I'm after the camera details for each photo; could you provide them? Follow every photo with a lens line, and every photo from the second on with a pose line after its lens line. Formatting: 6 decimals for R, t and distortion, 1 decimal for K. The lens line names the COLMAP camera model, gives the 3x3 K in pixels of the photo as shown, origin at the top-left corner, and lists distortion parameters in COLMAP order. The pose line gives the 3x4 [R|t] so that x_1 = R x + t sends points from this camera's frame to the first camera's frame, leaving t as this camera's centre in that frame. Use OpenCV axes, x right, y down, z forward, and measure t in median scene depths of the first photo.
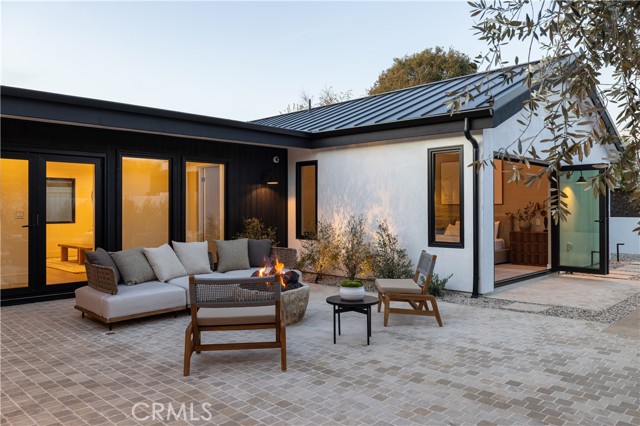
lens RADIAL K [[505.6, 0, 320.0], [0, 505.6, 213.0], [0, 0, 1]] dist [-0.001553, -0.000158]
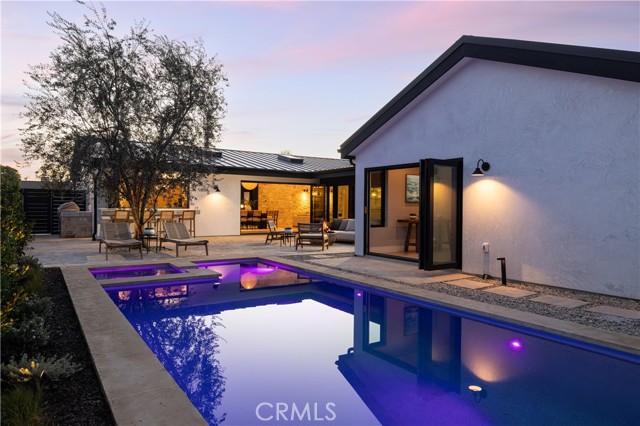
lens RADIAL K [[410.5, 0, 320.0], [0, 410.5, 213.0], [0, 0, 1]] dist [-0.007966, -0.000707]
pose [[-0.189123, 0.020681, -0.981736, 1.610444], [-0.012936, 0.999639, 0.023550, -0.012369], [0.981868, 0.017153, -0.188787, 1.063635]]
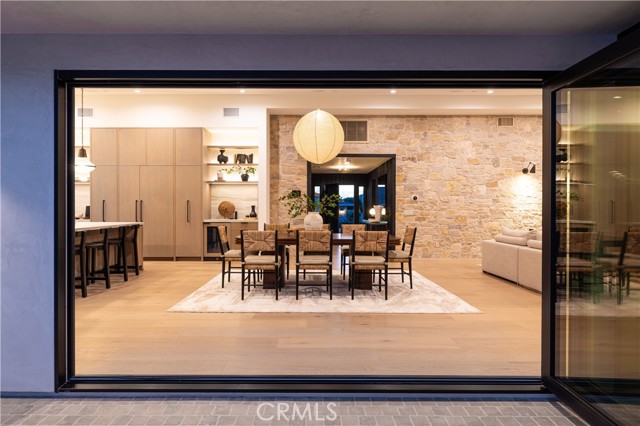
lens RADIAL K [[371.1, 0, 320.0], [0, 371.1, 213.0], [0, 0, 1]] dist [0.000578, 0.000106]
pose [[-0.705949, 0.014315, -0.708118, -0.366648], [-0.003311, 0.999718, 0.023510, -0.008331], [0.708255, 0.018942, -0.705703, 0.673967]]
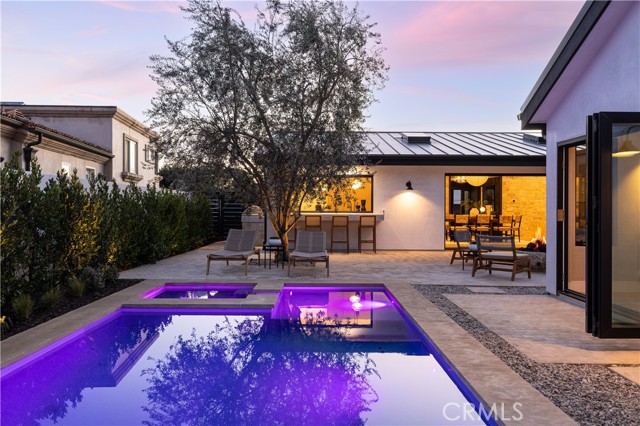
lens RADIAL K [[532.3, 0, 320.0], [0, 532.3, 213.0], [0, 0, 1]] dist [0.005590, 0.001029]
pose [[-0.707692, 0.011201, -0.706432, 1.308070], [-0.002450, 0.999829, 0.018308, -0.013954], [0.706517, 0.014687, -0.707544, 1.328711]]
